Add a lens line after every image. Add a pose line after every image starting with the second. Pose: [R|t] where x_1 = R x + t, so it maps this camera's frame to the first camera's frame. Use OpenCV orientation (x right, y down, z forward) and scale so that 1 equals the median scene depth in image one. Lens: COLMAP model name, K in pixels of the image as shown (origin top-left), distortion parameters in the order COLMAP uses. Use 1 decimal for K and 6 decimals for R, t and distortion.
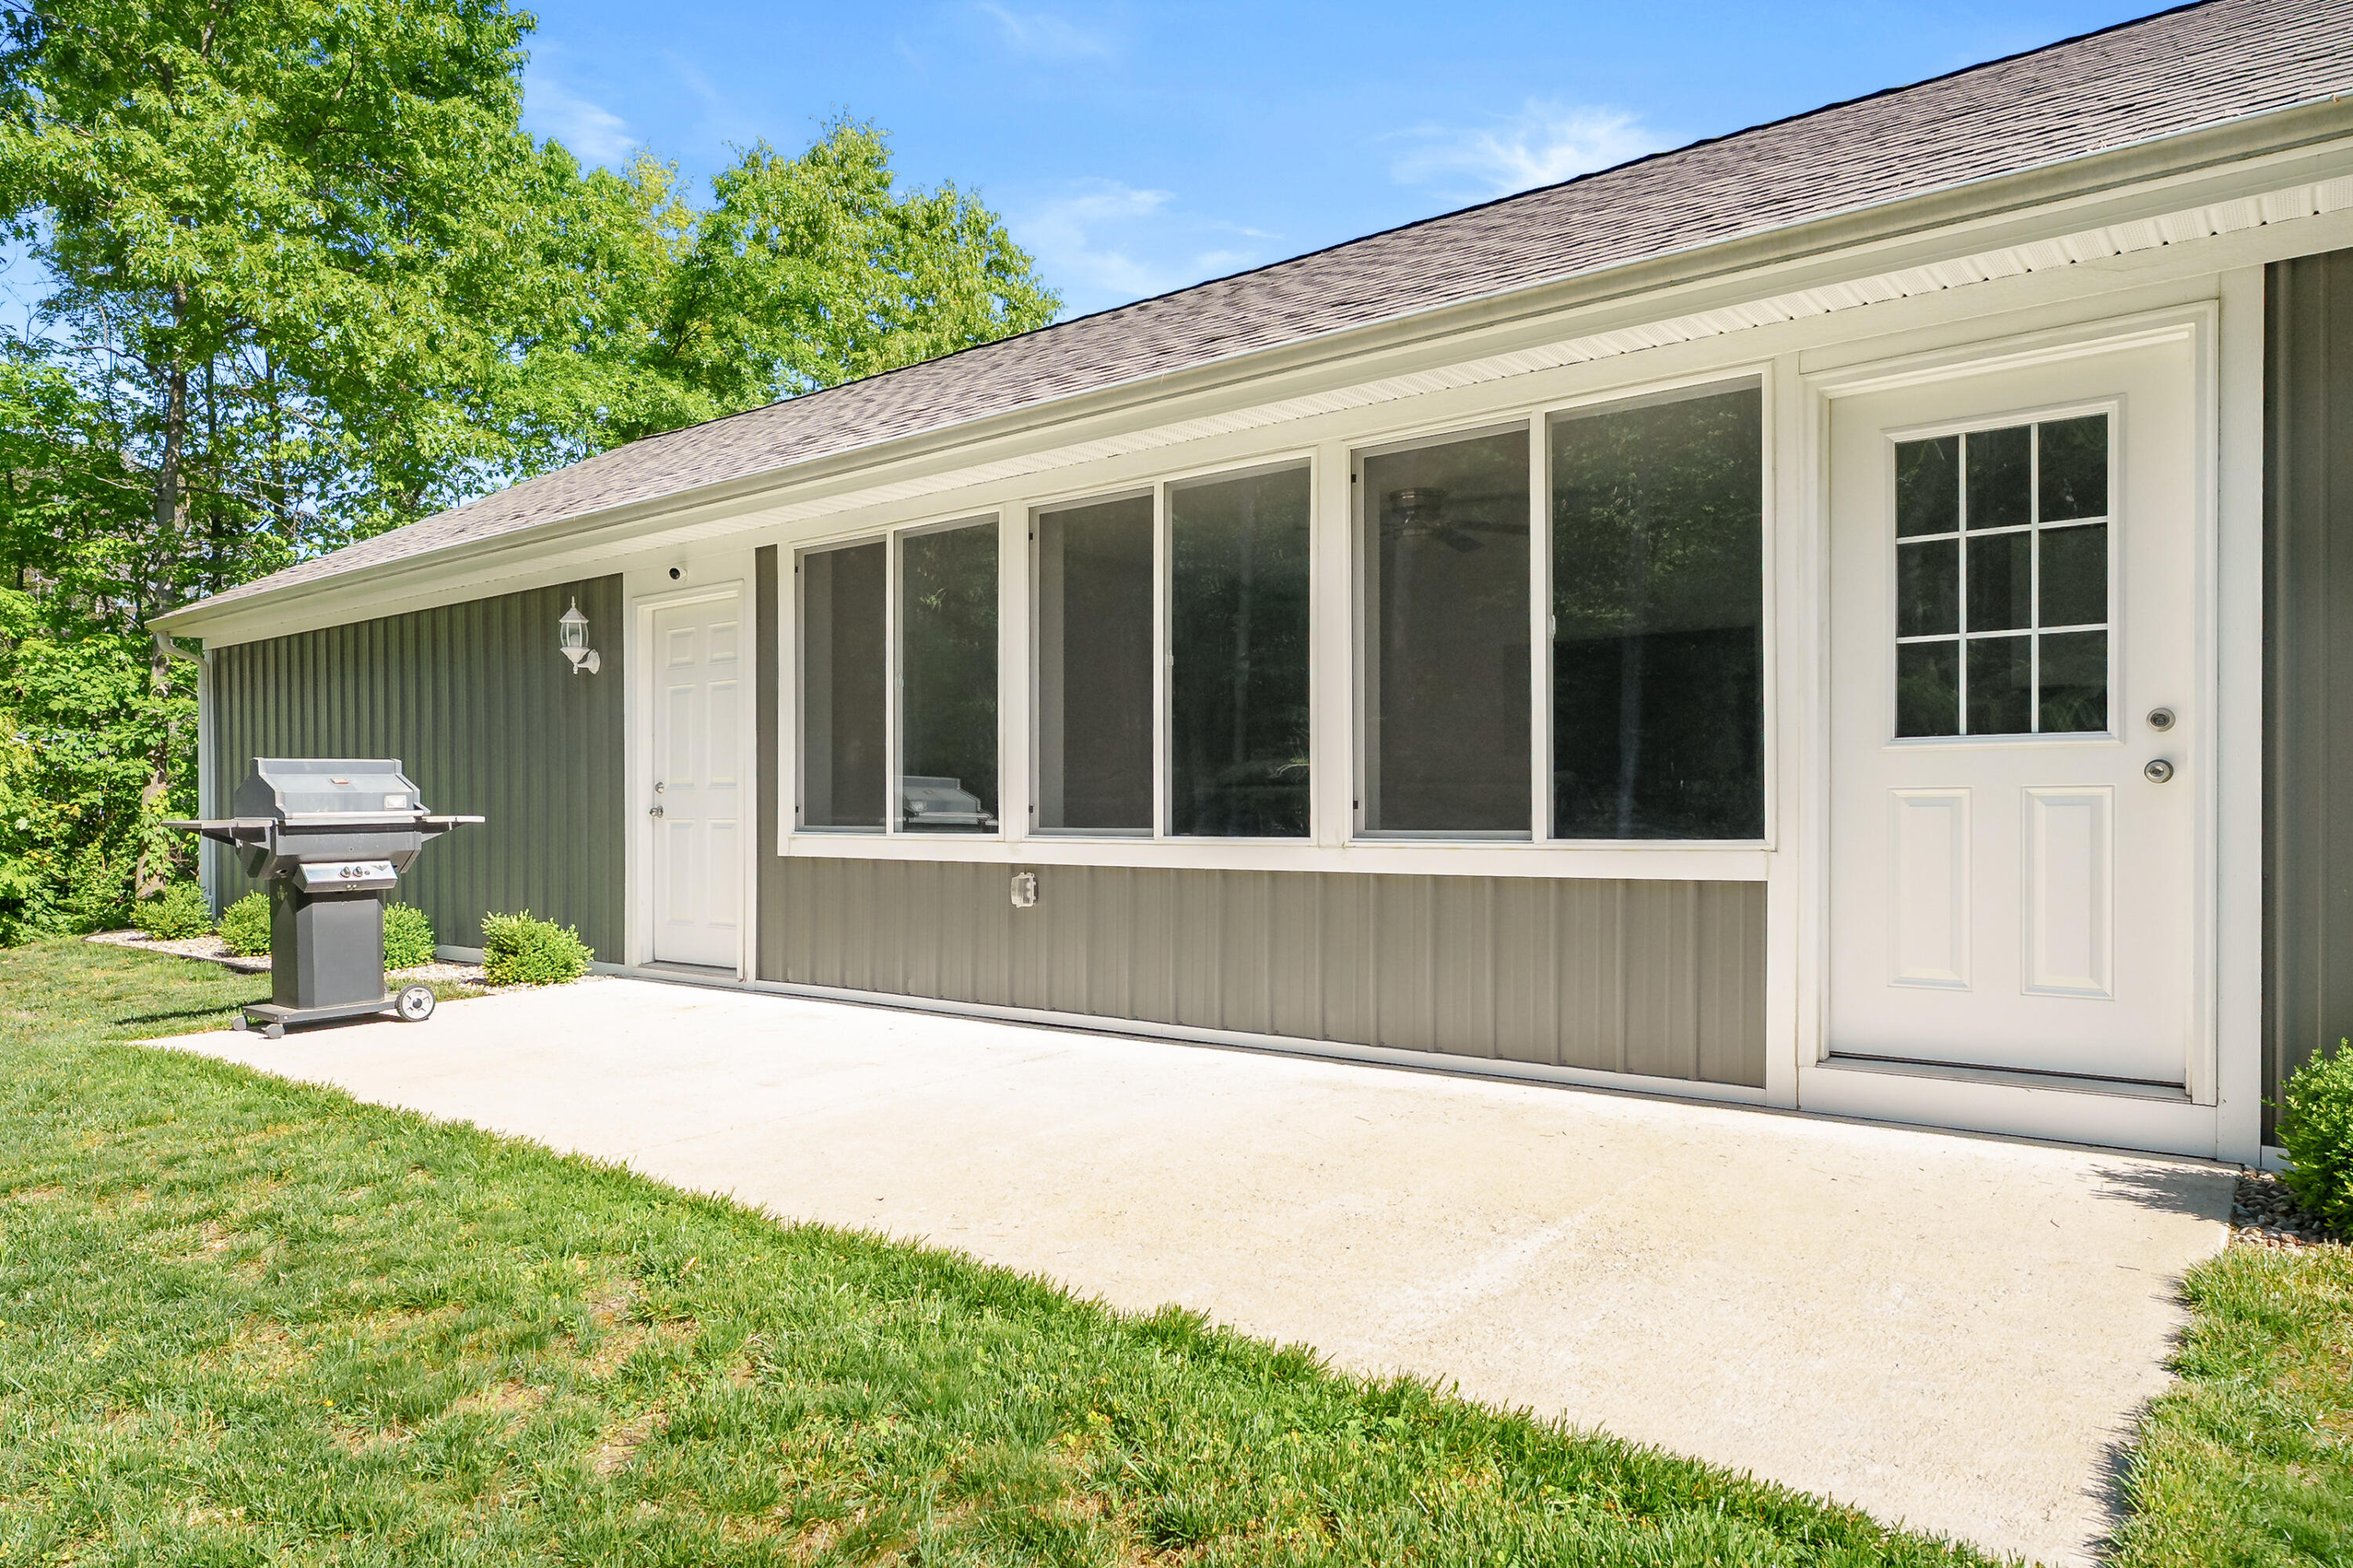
lens RADIAL K [[1400.6, 0, 1160.2], [0, 1400.6, 790.1], [0, 0, 1]] dist [0.003998, -0.000878]
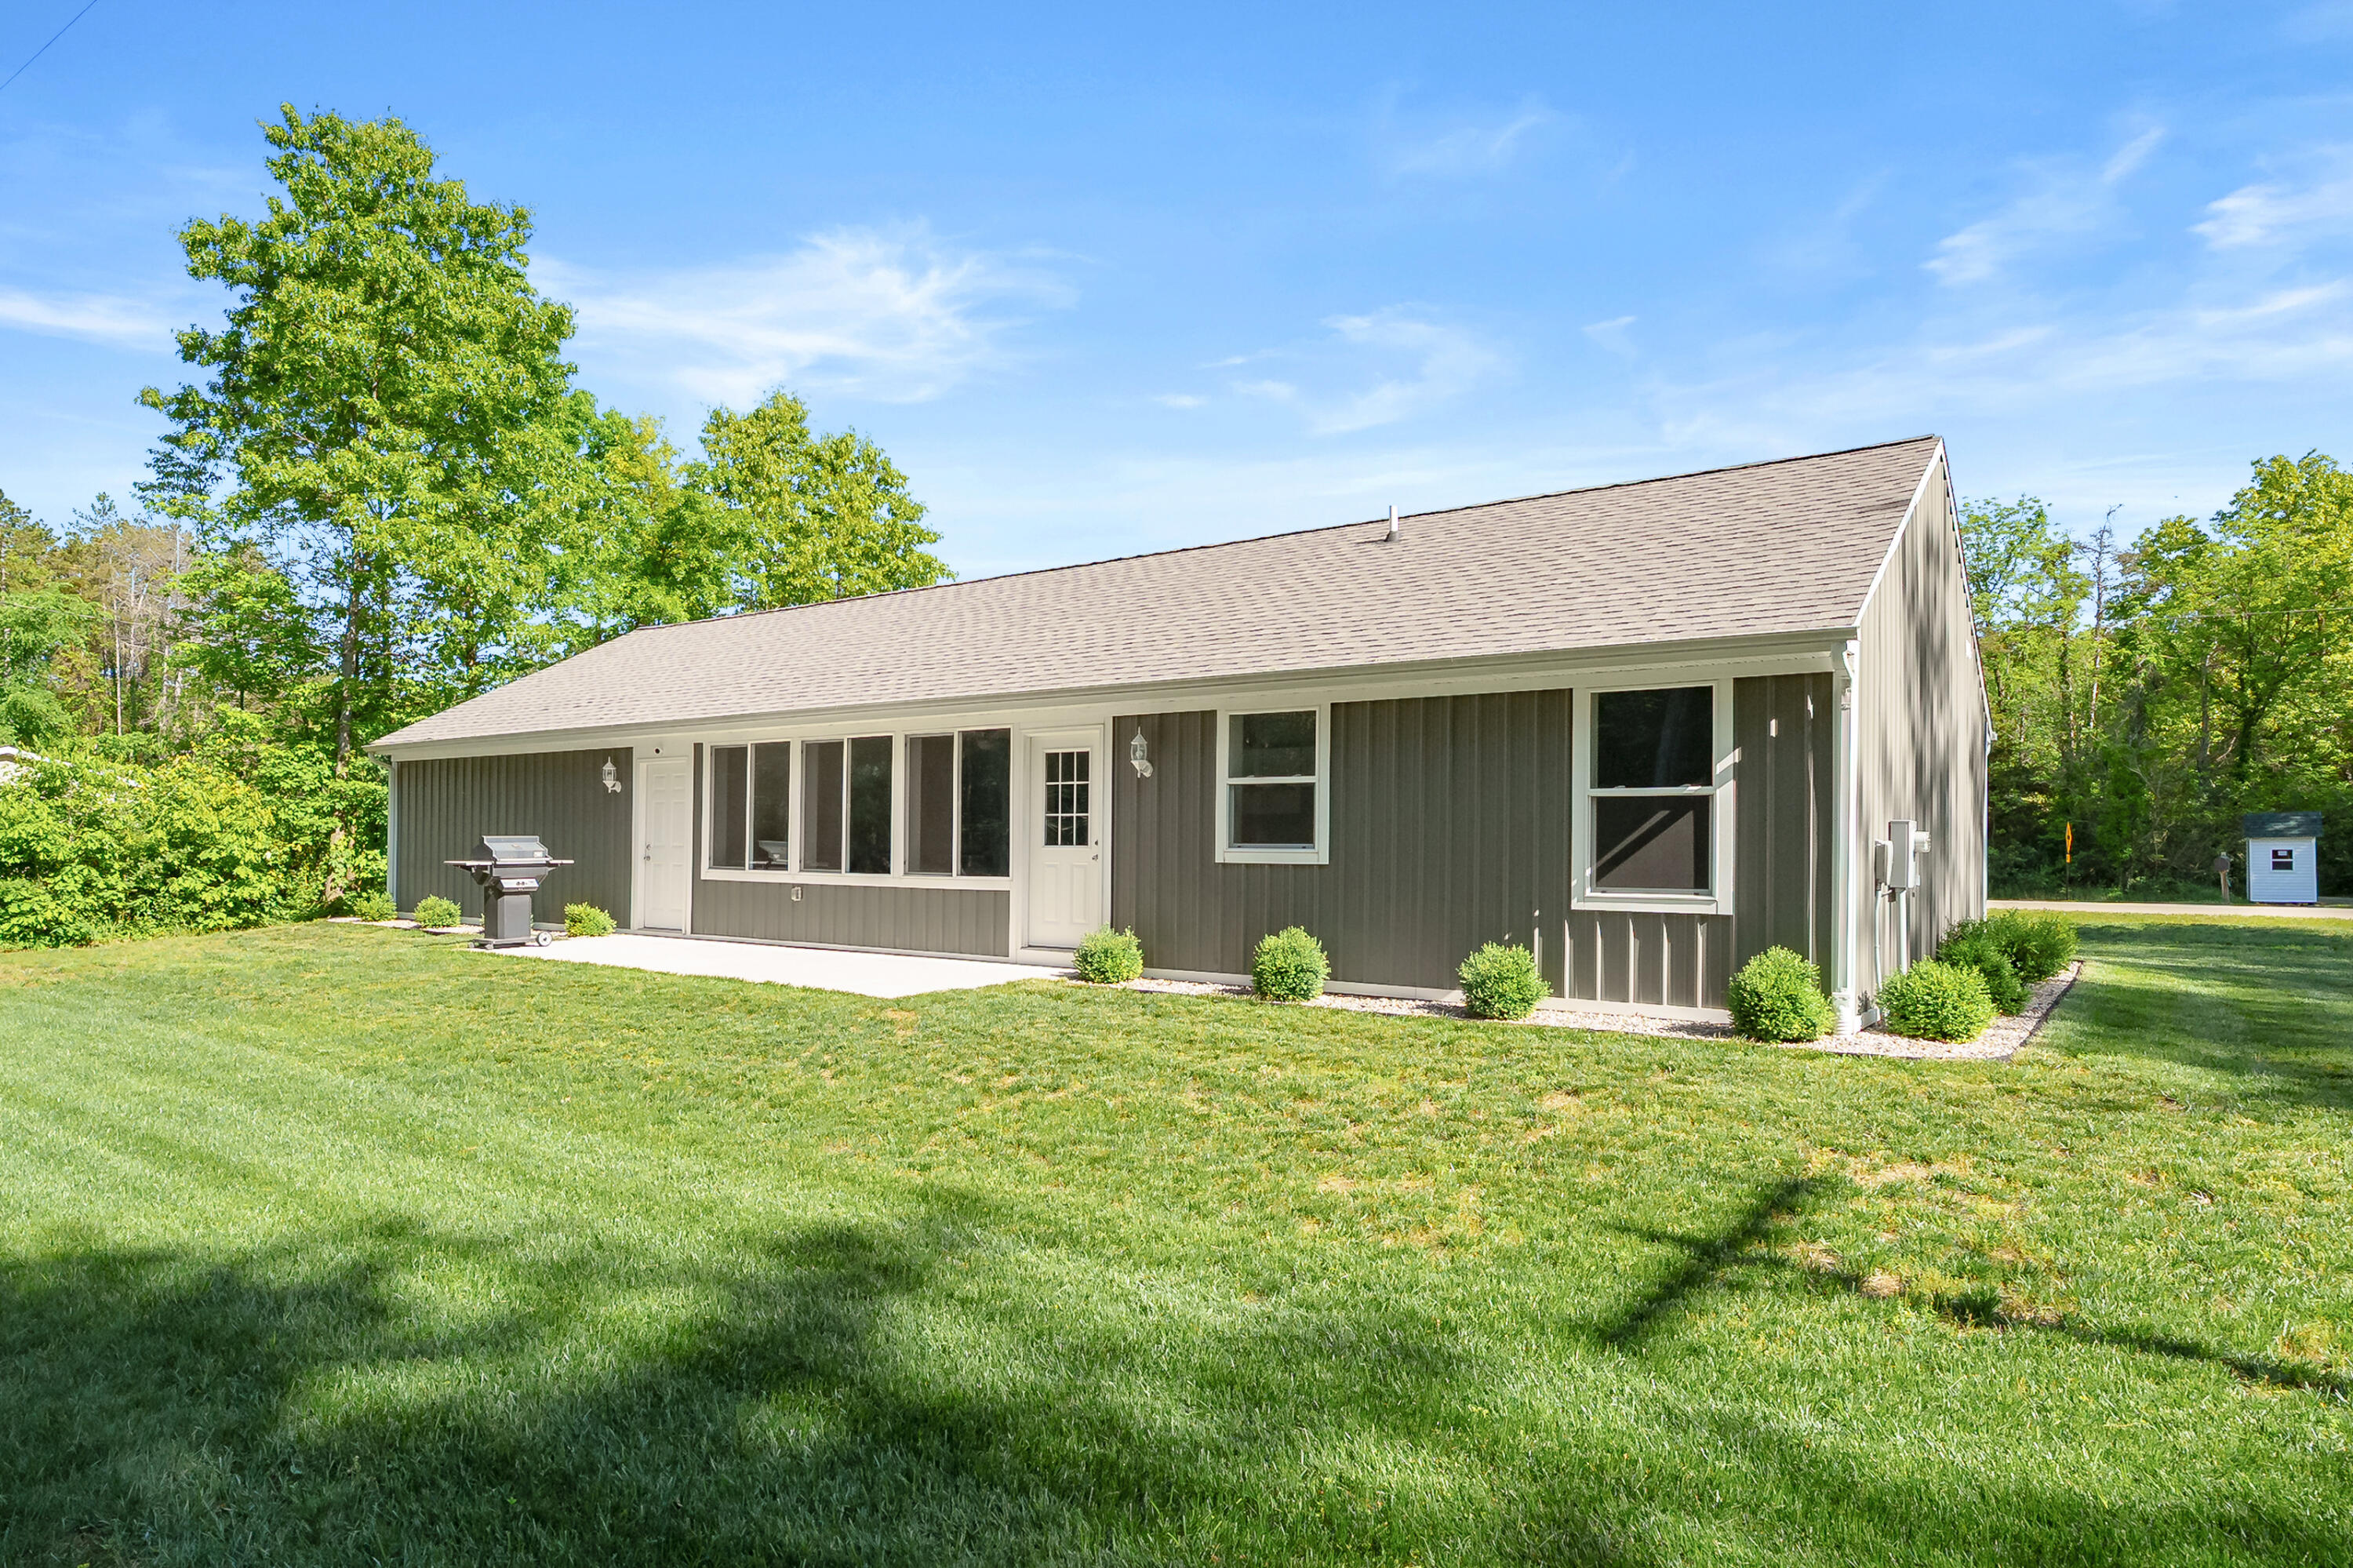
lens RADIAL K [[1355.9, 0, 1185.7], [0, 1355.9, 808.9], [0, 0, 1]] dist [-0.004057, -0.000558]
pose [[0.999091, 0.013909, 0.040299, 0.388961], [-0.013462, 0.999845, -0.011347, -0.048231], [-0.040451, 0.010794, 0.999123, -1.132421]]
